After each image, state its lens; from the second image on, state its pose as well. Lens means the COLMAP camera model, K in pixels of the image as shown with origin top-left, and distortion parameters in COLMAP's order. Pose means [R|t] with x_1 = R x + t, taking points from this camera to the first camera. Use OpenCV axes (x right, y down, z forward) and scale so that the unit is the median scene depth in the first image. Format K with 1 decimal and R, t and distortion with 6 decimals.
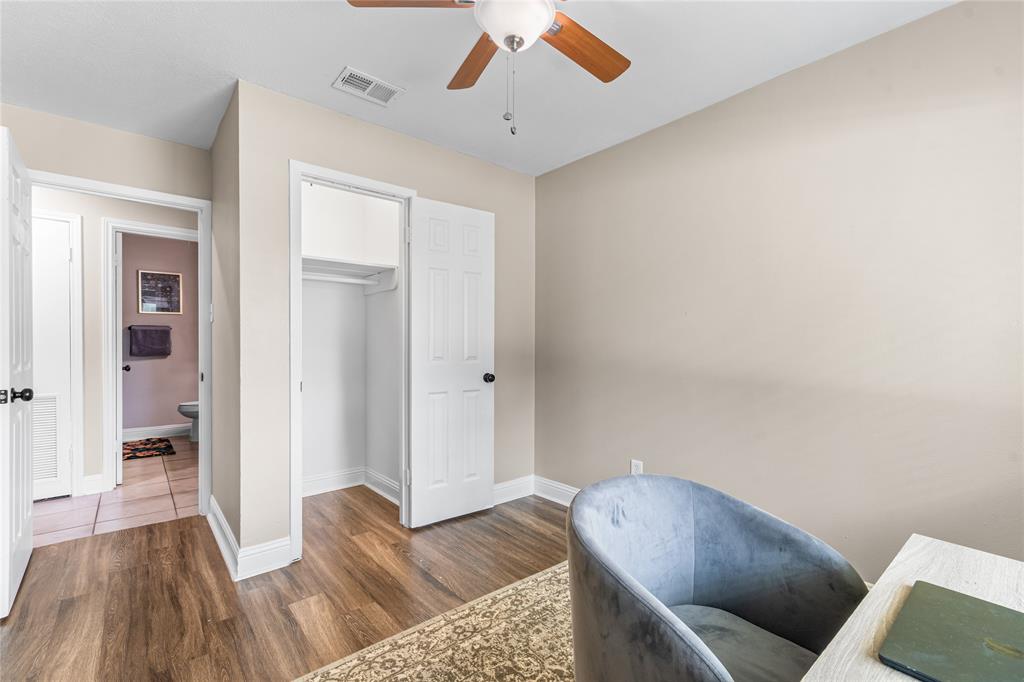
lens RADIAL K [[447.6, 0, 512.0], [0, 447.6, 344.0], [0, 0, 1]] dist [0.001014, 0.000900]
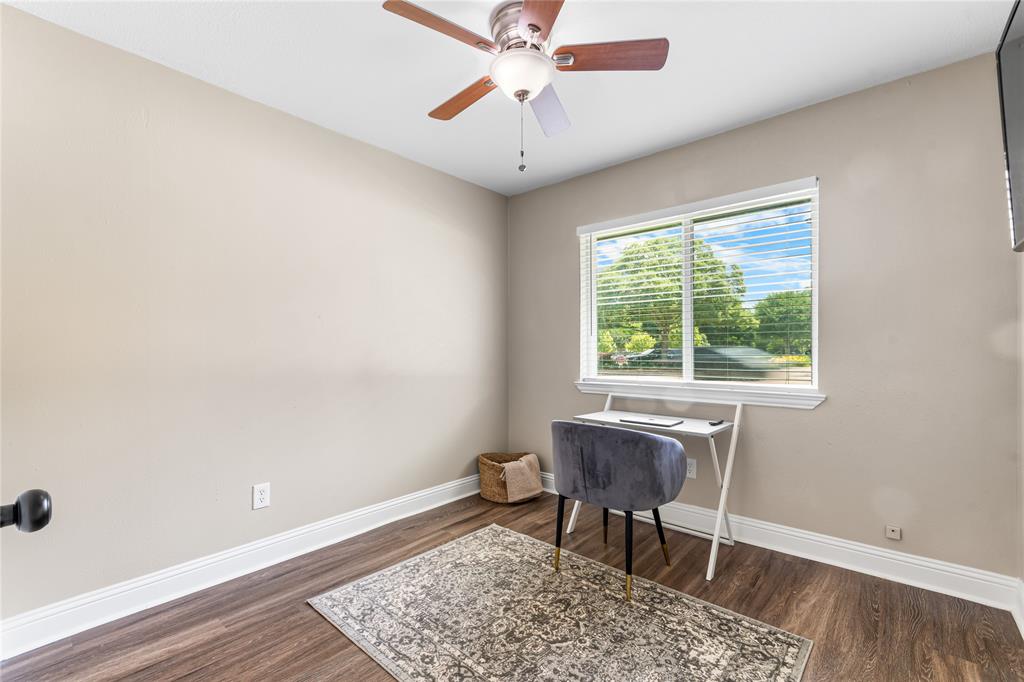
lens RADIAL K [[447.6, 0, 512.4], [0, 447.6, 345.8], [0, 0, 1]] dist [0.001014, 0.000900]
pose [[-0.162082, 0.003497, 0.986771, -0.802958], [-0.001897, 0.999991, -0.003856, -0.001316], [-0.986775, -0.002497, -0.162074, 0.837677]]
